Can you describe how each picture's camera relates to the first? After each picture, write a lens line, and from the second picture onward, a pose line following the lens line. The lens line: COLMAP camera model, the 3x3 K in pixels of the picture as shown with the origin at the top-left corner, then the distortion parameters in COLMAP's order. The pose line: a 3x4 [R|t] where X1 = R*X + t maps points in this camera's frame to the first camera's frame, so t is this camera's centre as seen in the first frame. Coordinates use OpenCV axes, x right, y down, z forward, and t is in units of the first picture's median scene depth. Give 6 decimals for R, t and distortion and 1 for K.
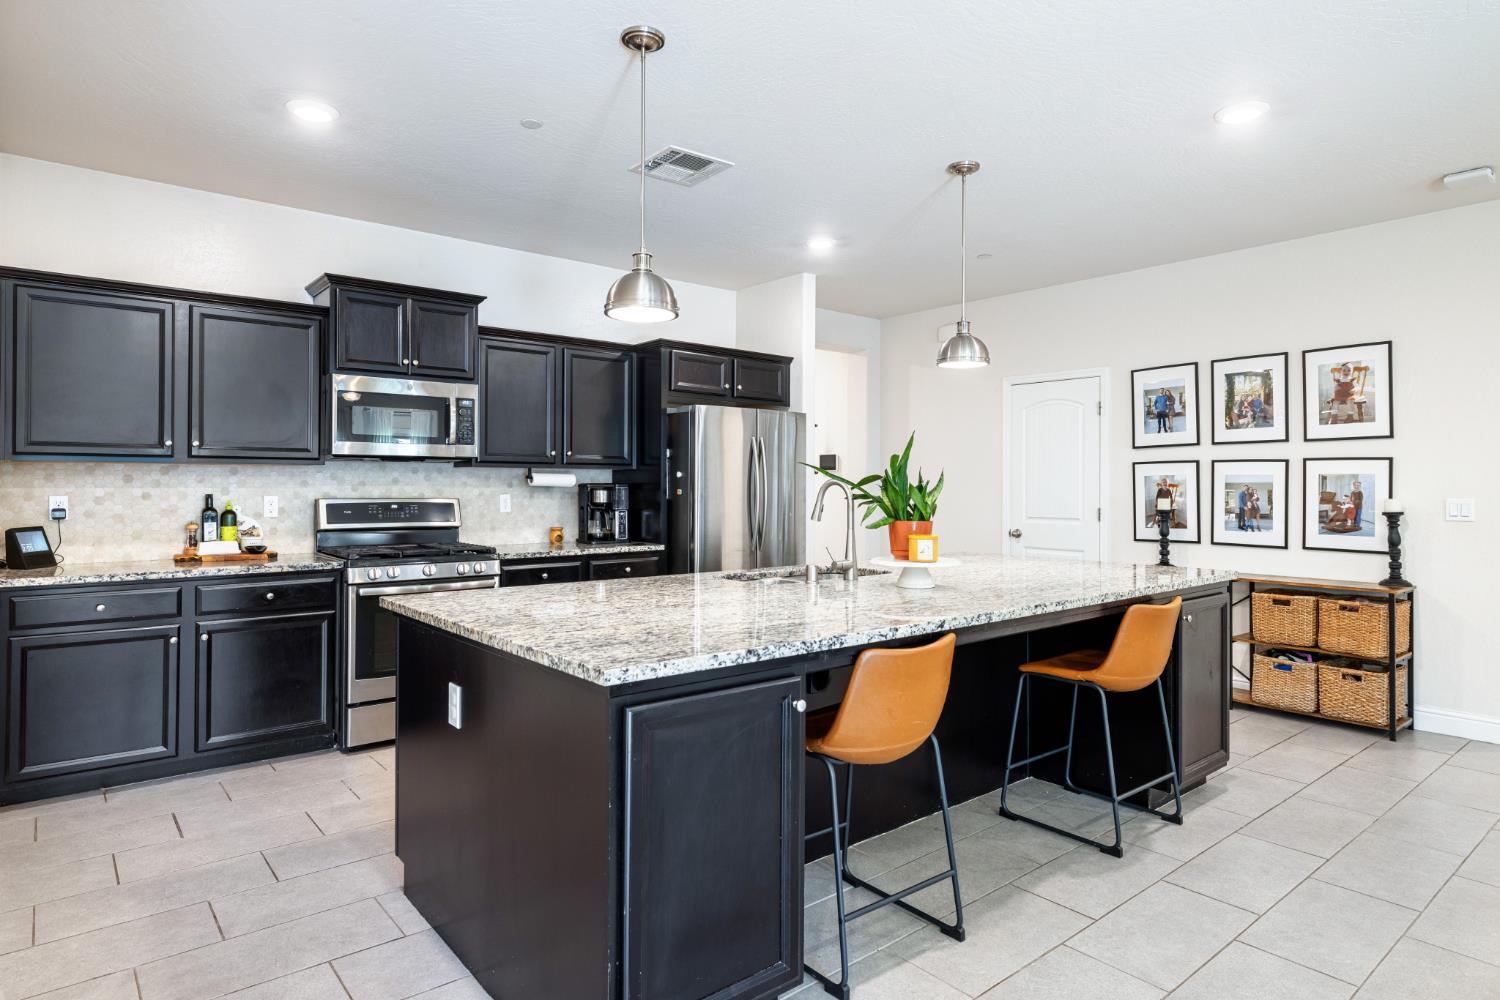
lens RADIAL K [[822.5, 0, 752.5], [0, 822.5, 487.3], [0, 0, 1]] dist [-0.001170, 0.001218]
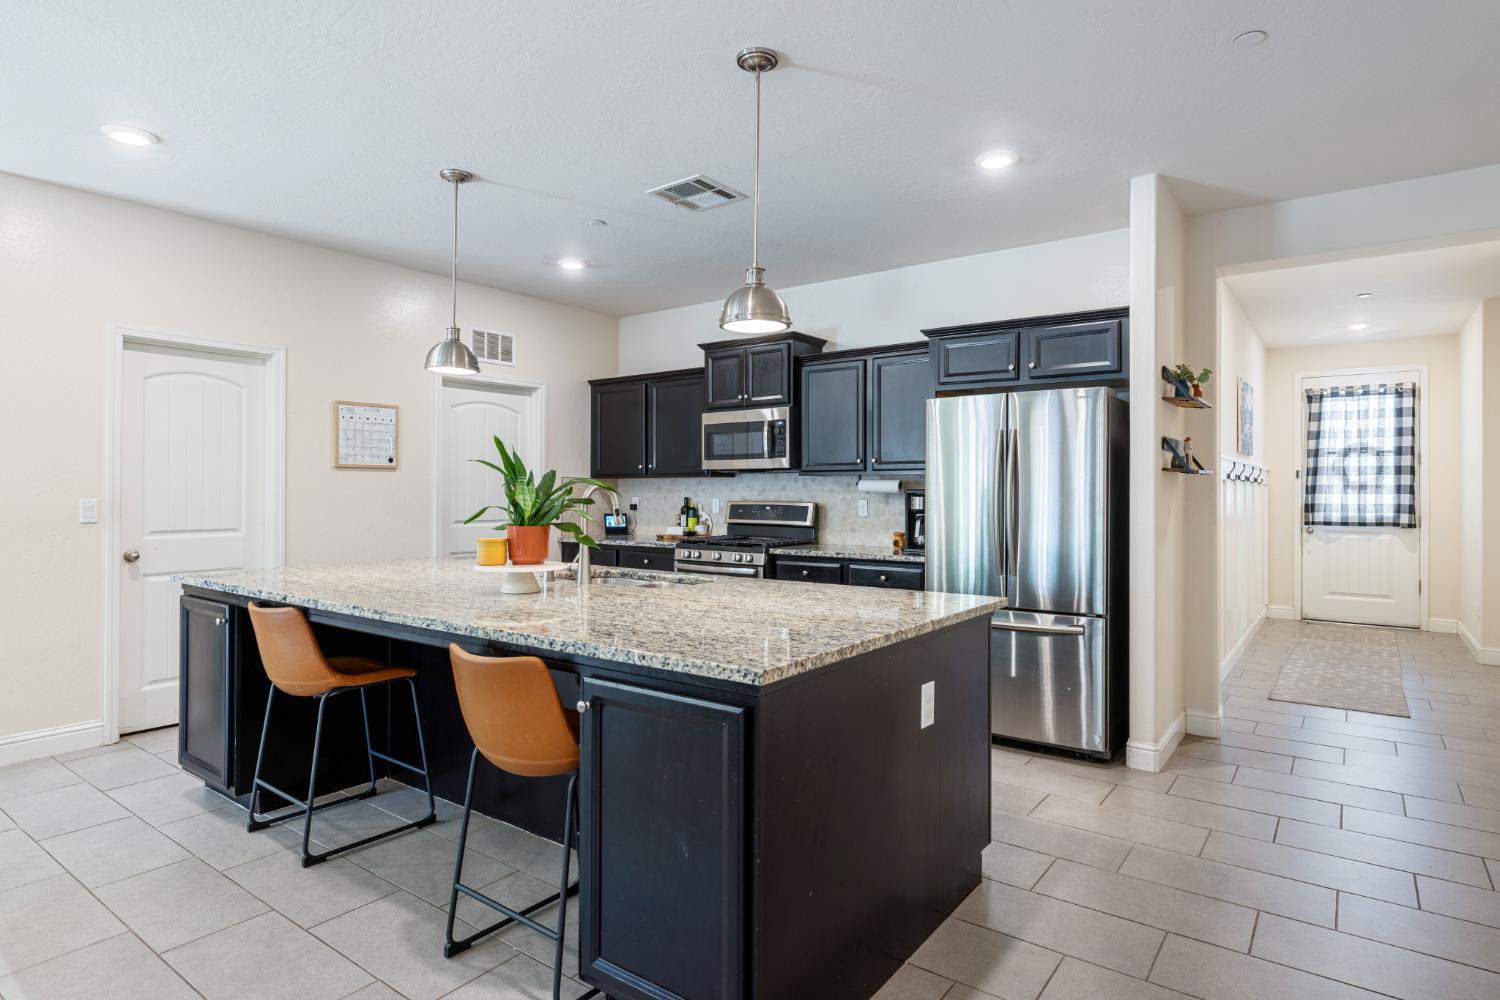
lens RADIAL K [[807.0, 0, 769.1], [0, 807.0, 493.3], [0, 0, 1]] dist [0.005478, 0.000737]
pose [[0.258872, 0.000071, -0.965912, 0.728134], [-0.003335, 0.999994, -0.000820, 0.001448], [0.965906, 0.003433, 0.258870, 0.623158]]
